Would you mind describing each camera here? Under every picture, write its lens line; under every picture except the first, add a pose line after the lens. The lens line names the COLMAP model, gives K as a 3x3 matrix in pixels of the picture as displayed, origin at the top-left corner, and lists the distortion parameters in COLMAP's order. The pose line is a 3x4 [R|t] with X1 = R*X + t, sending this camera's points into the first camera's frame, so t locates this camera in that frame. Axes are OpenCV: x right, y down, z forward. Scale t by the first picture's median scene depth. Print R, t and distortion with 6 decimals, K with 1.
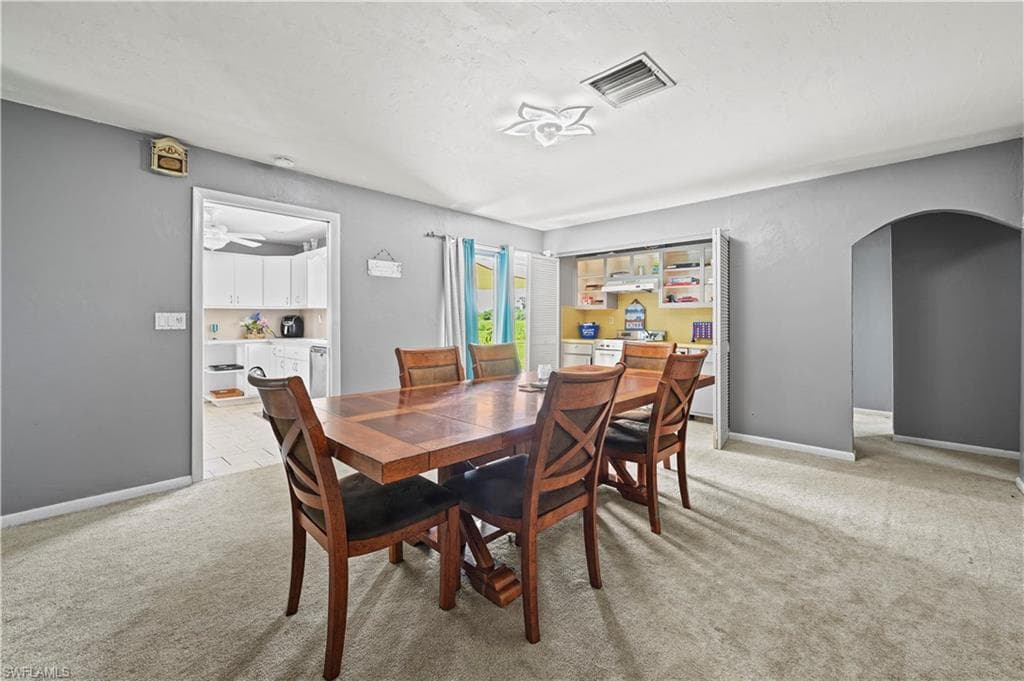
lens RADIAL K [[408.8, 0, 511.3], [0, 408.8, 321.7], [0, 0, 1]] dist [-0.000304, -0.000042]
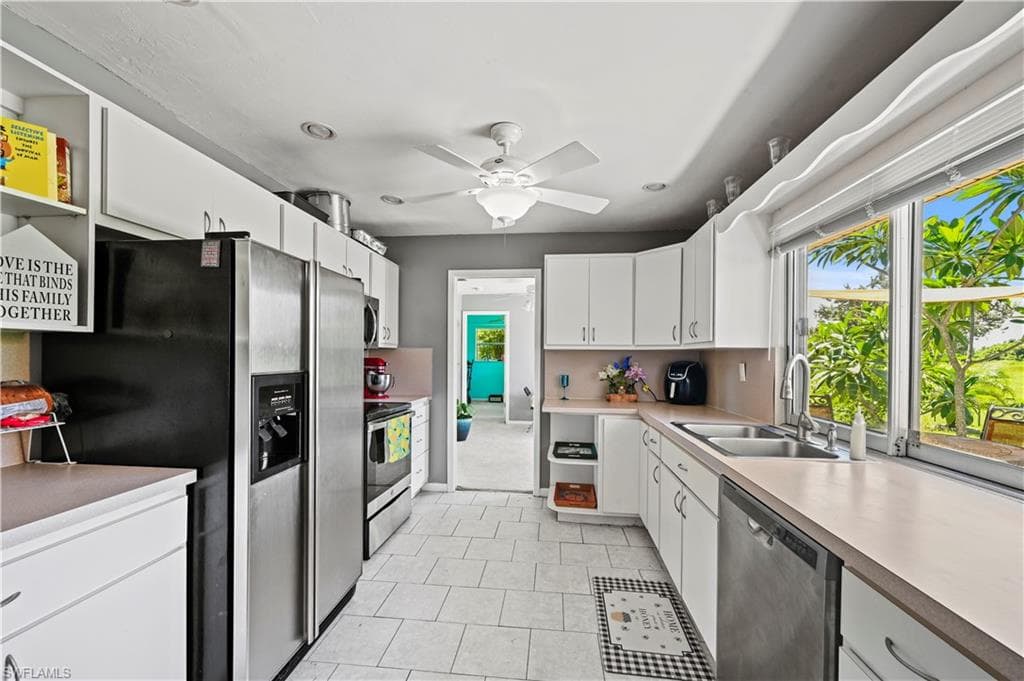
lens RADIAL K [[408.5, 0, 515.2], [0, 408.5, 340.1], [0, 0, 1]] dist [-0.000675, 0.000006]
pose [[0.621632, -0.022703, -0.782981, -0.290413], [-0.006302, 0.999403, -0.033981, -0.025469], [0.783284, 0.026058, 0.621117, 0.560544]]
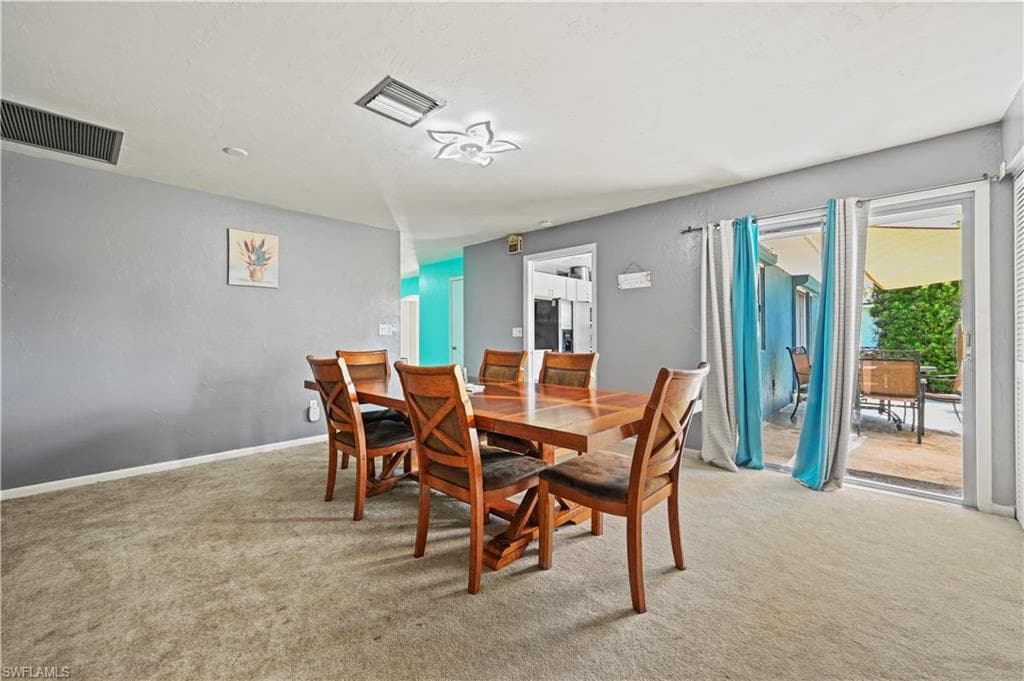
lens RADIAL K [[408.5, 0, 515.2], [0, 408.5, 340.1], [0, 0, 1]] dist [-0.000675, 0.000006]
pose [[0.035681, -0.002185, -0.999361, 0.469824], [-0.007006, 0.999972, -0.002437, 0.017547], [0.999339, 0.007088, 0.035665, 0.432404]]
